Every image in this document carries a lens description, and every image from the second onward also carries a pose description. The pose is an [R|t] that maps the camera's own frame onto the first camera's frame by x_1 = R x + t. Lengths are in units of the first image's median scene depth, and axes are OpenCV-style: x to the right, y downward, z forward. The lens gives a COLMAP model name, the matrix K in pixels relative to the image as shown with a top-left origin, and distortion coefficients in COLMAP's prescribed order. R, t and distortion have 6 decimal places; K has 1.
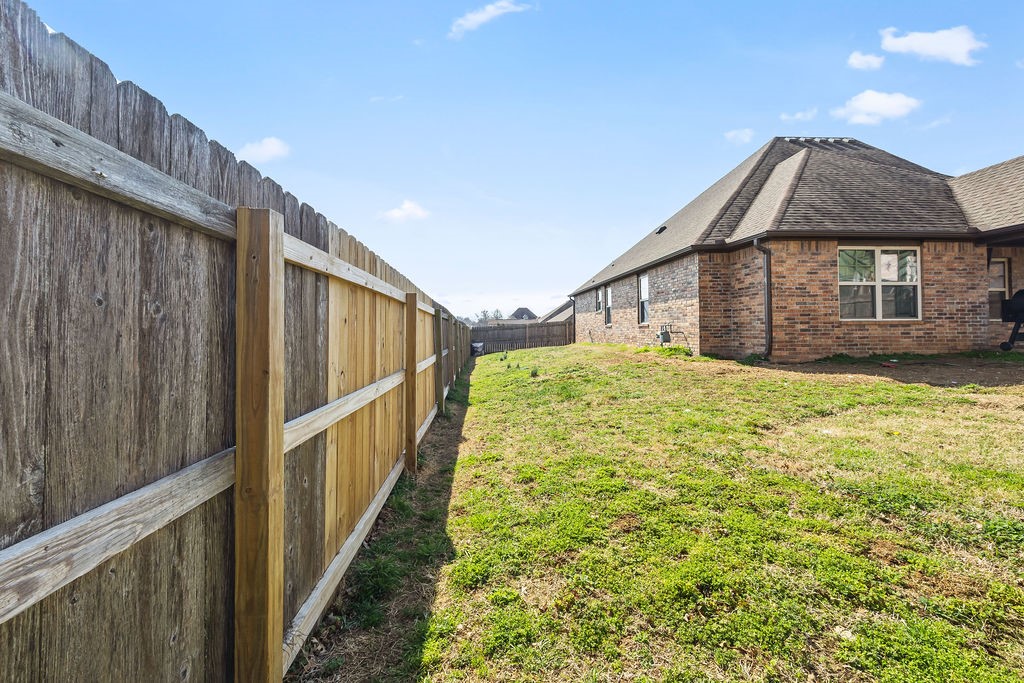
lens RADIAL K [[412.5, 0, 506.4], [0, 412.5, 341.3], [0, 0, 1]] dist [-0.002315, -0.000197]
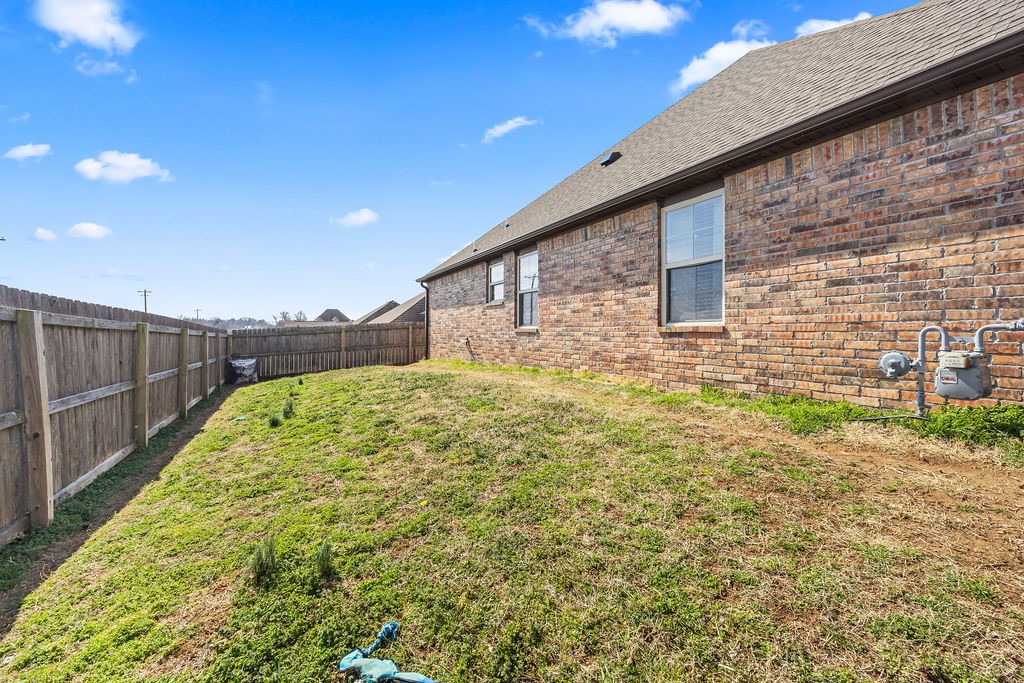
lens RADIAL K [[412.5, 0, 506.4], [0, 412.5, 341.3], [0, 0, 1]] dist [-0.002315, -0.000197]
pose [[0.904479, 0.004707, 0.426492, 0.010662], [0.000772, 0.999919, -0.012673, -0.013033], [-0.426517, 0.011792, 0.904403, 0.392886]]
